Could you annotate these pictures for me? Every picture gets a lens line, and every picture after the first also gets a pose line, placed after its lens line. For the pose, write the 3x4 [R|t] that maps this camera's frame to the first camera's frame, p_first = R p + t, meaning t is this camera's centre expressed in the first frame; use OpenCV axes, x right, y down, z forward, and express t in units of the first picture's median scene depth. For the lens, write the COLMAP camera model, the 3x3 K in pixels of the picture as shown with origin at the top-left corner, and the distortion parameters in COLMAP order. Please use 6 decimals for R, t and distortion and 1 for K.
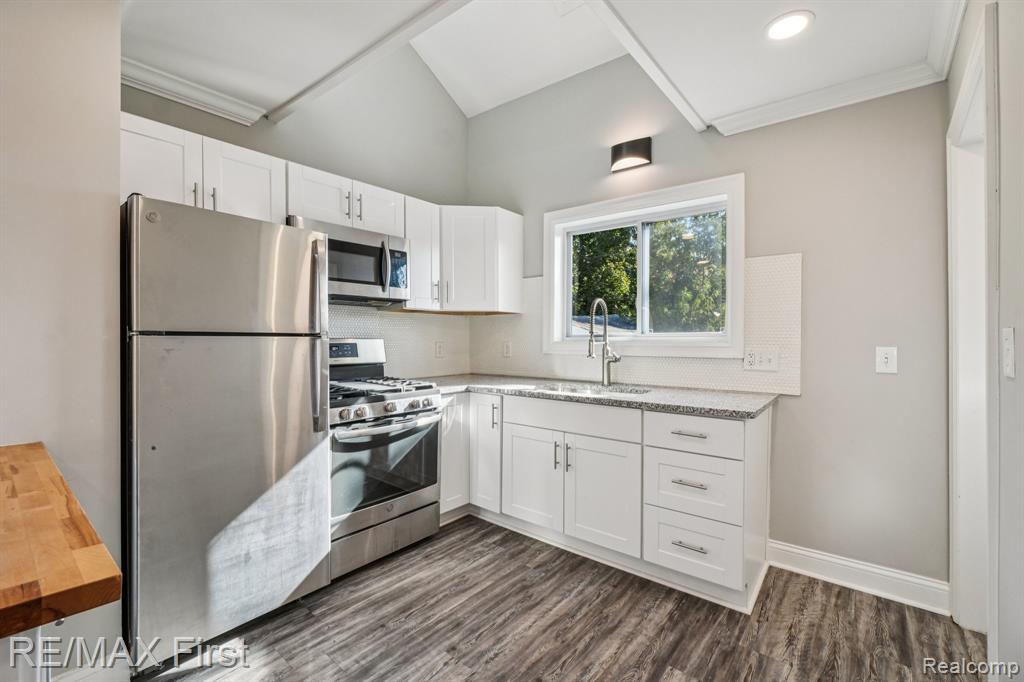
lens RADIAL K [[443.9, 0, 517.3], [0, 443.9, 342.3], [0, 0, 1]] dist [-0.006164, 0.001244]
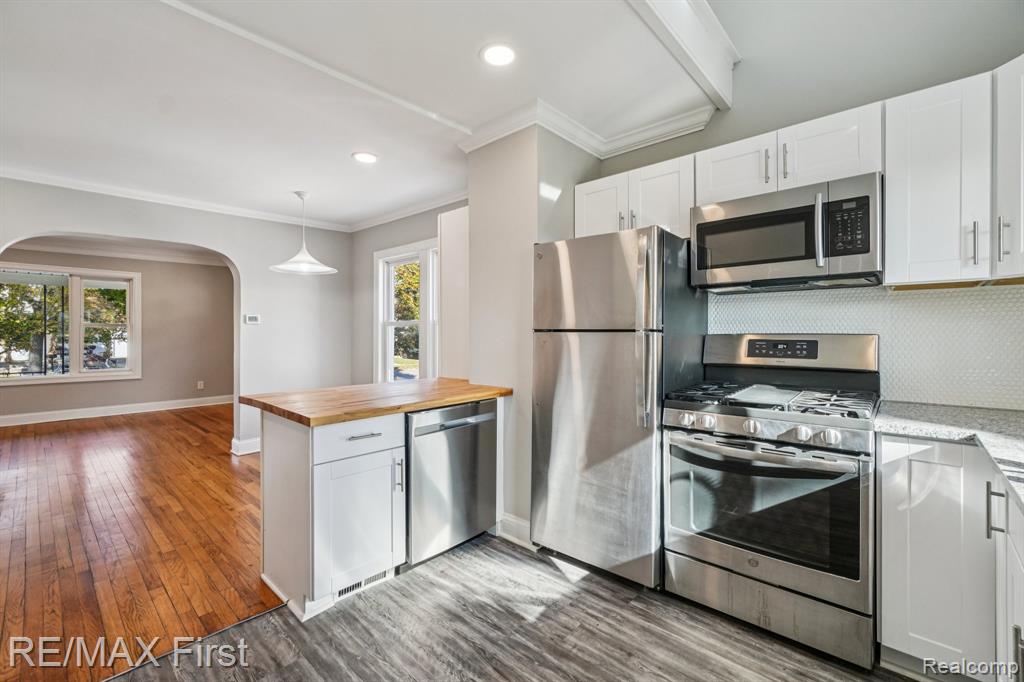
lens RADIAL K [[443.9, 0, 510.7], [0, 443.9, 333.1], [0, 0, 1]] dist [-0.006164, 0.001244]
pose [[-0.069450, -0.003812, -0.997578, 0.524877], [-0.005884, 0.999977, -0.003411, -0.005437], [0.997568, 0.005633, -0.069471, 0.703713]]
